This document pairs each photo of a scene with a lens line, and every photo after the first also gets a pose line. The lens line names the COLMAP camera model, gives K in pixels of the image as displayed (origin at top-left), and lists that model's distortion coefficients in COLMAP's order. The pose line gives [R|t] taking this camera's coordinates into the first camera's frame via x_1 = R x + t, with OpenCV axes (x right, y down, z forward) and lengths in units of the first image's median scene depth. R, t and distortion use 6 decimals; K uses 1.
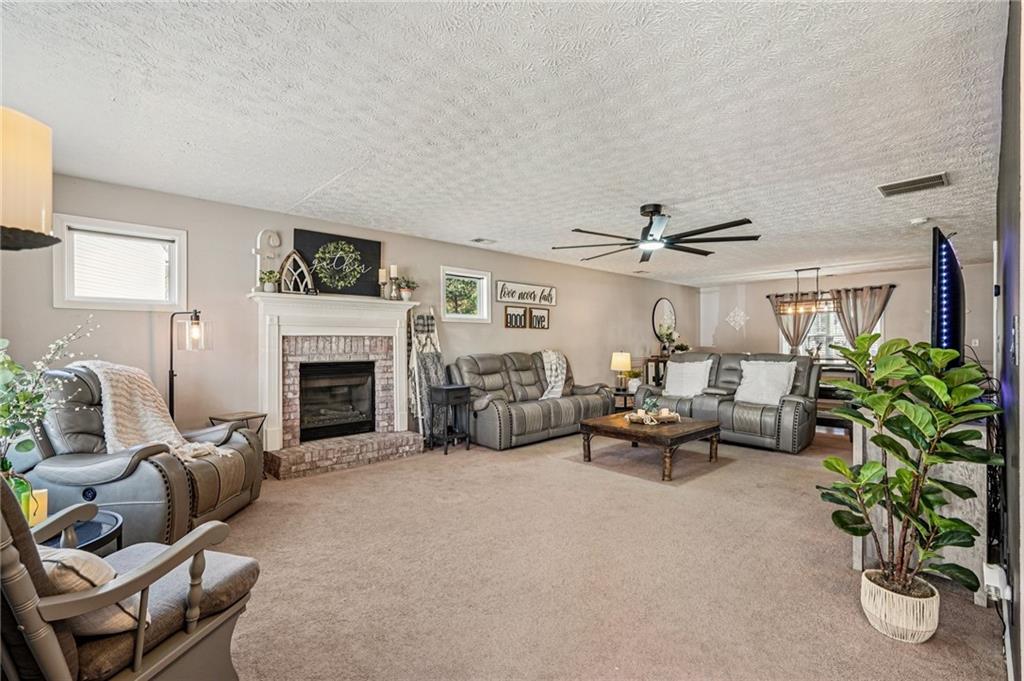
lens RADIAL K [[455.4, 0, 508.2], [0, 455.4, 346.1], [0, 0, 1]] dist [0.002048, 0.002493]
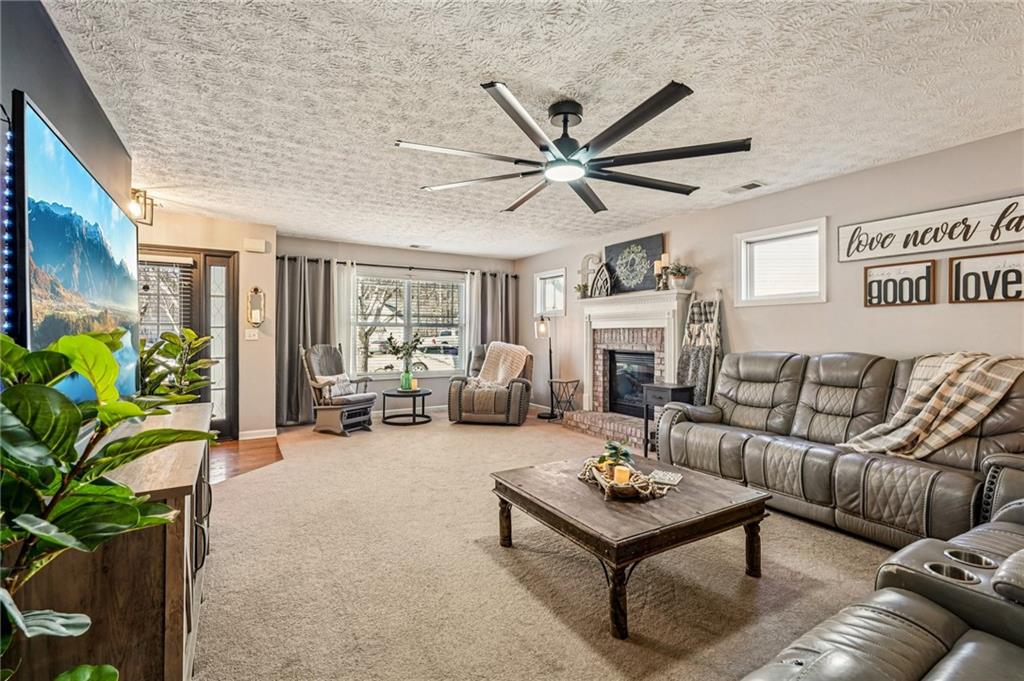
lens RADIAL K [[455.4, 0, 506.9], [0, 455.4, 333.5], [0, 0, 1]] dist [0.002048, 0.002493]
pose [[-0.194458, 0.011593, -0.980842, 0.724427], [0.004944, 0.999929, 0.010838, -0.020304], [0.980898, -0.002741, -0.194502, 0.812995]]
